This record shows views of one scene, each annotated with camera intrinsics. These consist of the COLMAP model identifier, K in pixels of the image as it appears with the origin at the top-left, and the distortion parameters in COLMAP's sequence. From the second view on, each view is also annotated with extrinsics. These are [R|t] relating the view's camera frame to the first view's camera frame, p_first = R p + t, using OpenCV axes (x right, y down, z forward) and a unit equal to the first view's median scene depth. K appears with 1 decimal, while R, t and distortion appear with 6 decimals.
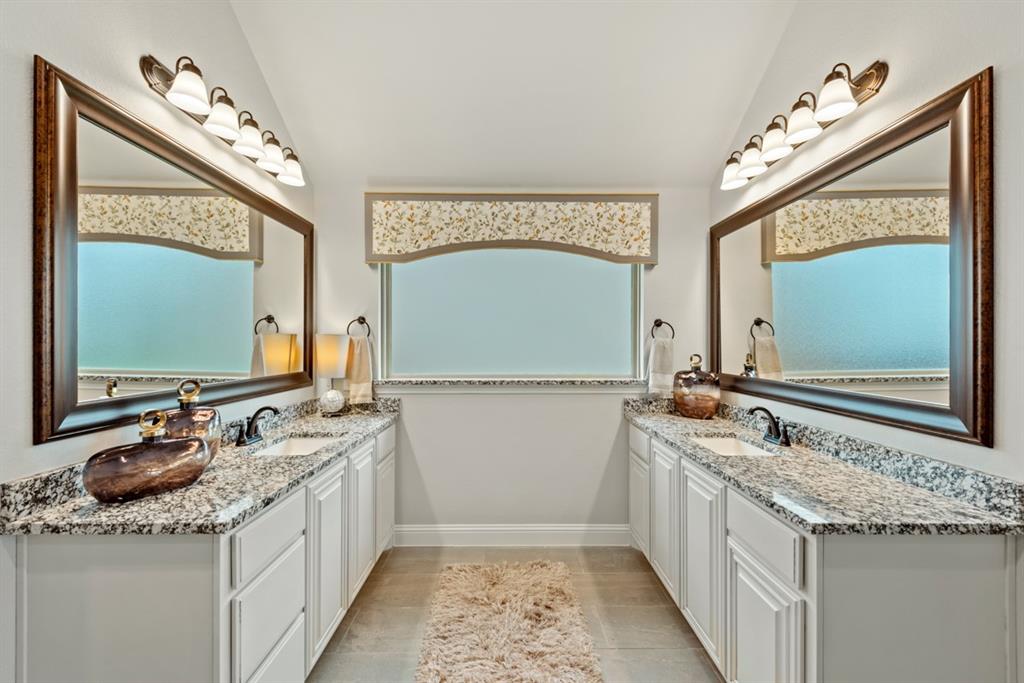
lens RADIAL K [[406.4, 0, 515.7], [0, 406.4, 340.1], [0, 0, 1]] dist [0.004848, -0.000138]
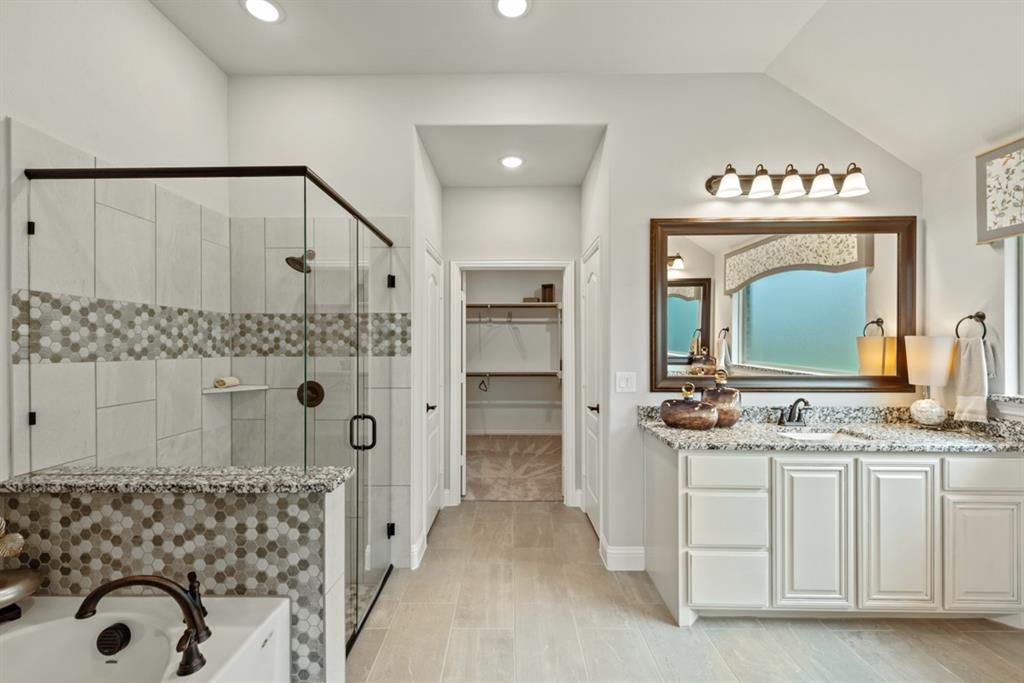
lens RADIAL K [[406.4, 0, 515.7], [0, 406.4, 340.1], [0, 0, 1]] dist [0.004848, -0.000138]
pose [[0.001001, -0.013400, -0.999910, 0.431870], [0.012450, 0.999833, -0.013387, -0.005168], [0.999922, -0.012436, 0.001168, 0.100200]]
